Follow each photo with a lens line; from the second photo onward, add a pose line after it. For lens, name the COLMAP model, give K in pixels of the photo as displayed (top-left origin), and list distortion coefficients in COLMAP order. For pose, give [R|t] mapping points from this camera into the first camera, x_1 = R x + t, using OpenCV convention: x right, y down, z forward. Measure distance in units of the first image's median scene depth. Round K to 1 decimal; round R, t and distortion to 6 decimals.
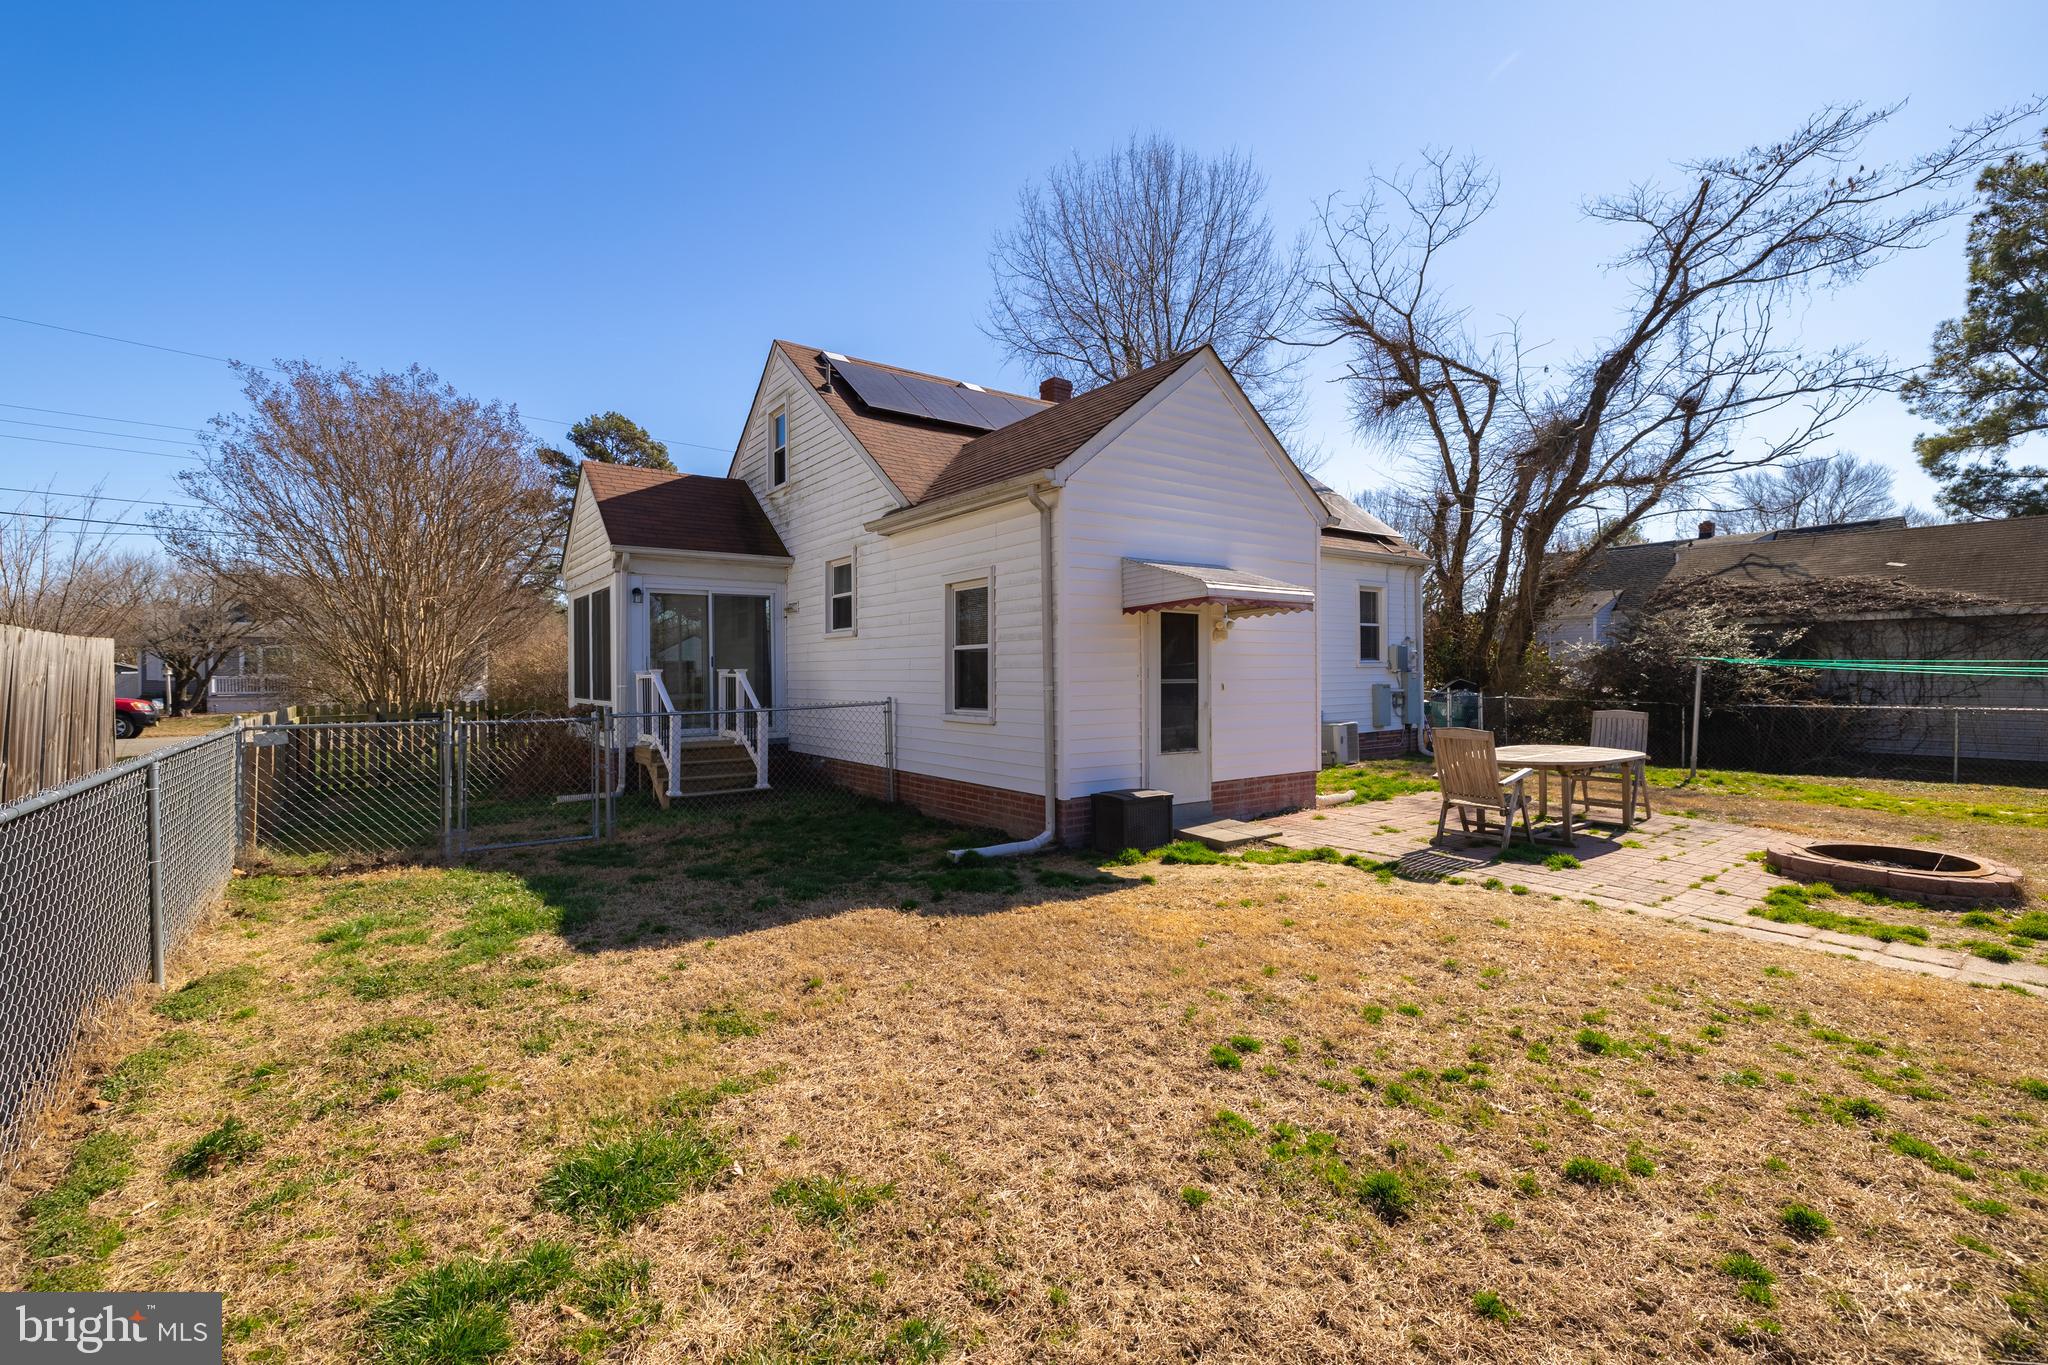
lens RADIAL K [[882.3, 0, 1031.8], [0, 882.3, 676.4], [0, 0, 1]] dist [0.011841, -0.000844]
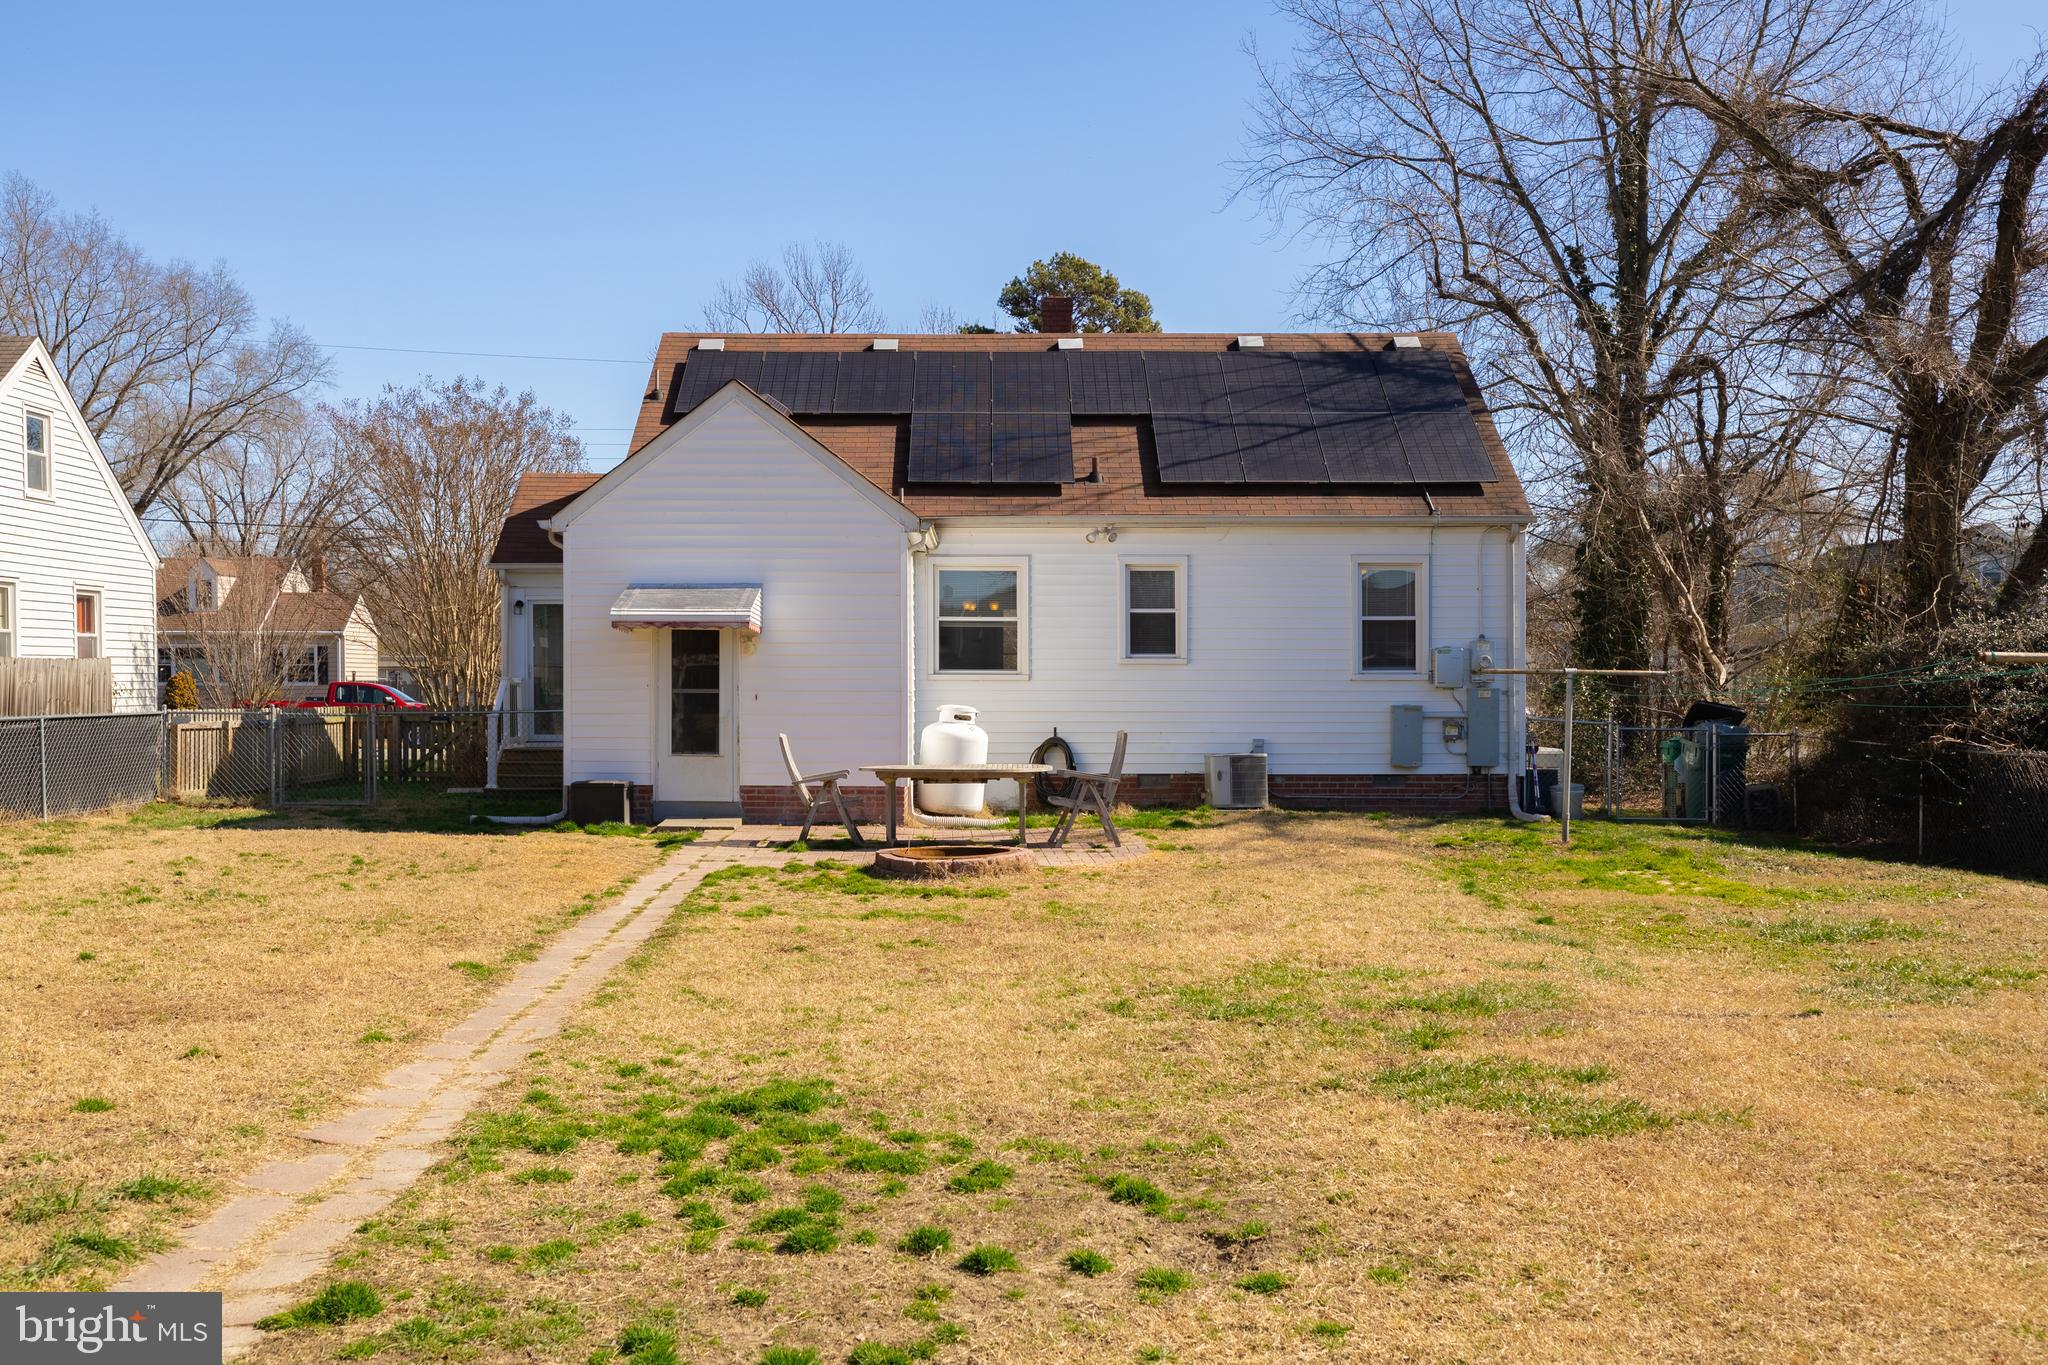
lens RADIAL K [[1967.9, 0, 998.9], [0, 1967.9, 740.5], [0, 0, 1]] dist [0.004799, 0.000000]
pose [[0.798666, 0.026811, -0.601177, 1.475964], [-0.010983, 0.999490, 0.029983, -0.008225], [0.601674, -0.017344, 0.798553, -0.565186]]
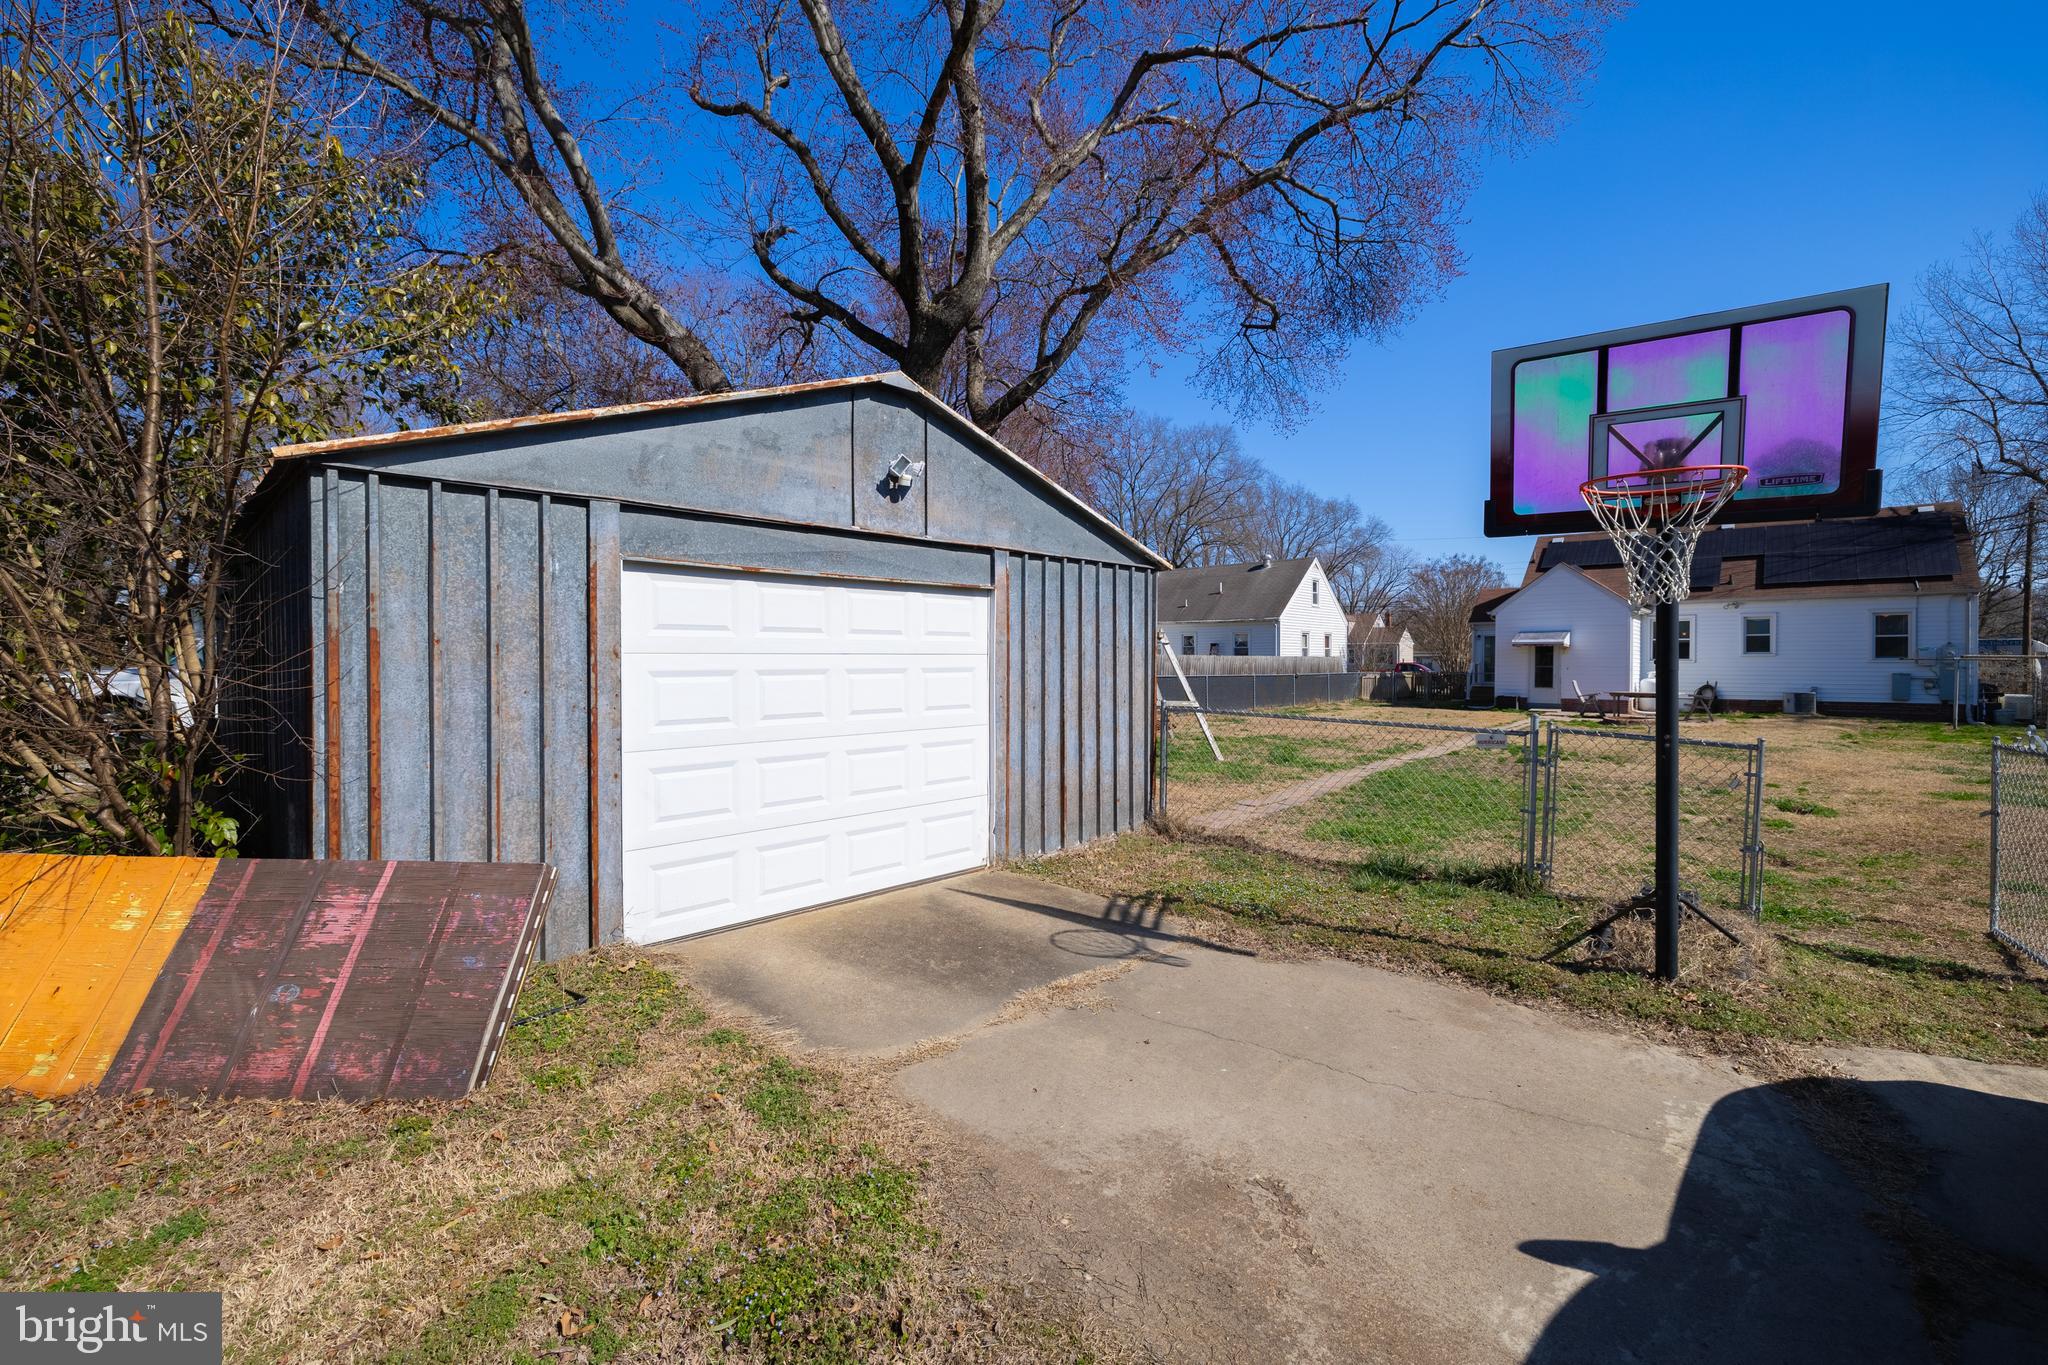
lens RADIAL K [[882.3, 0, 1013.8], [0, 882.3, 679.2], [0, 0, 1]] dist [0.011841, -0.000844]
pose [[0.205413, 0.026934, -0.978305, 2.280385], [-0.005979, 0.999637, 0.026266, -0.017684], [0.978657, 0.000454, 0.205500, -1.242343]]
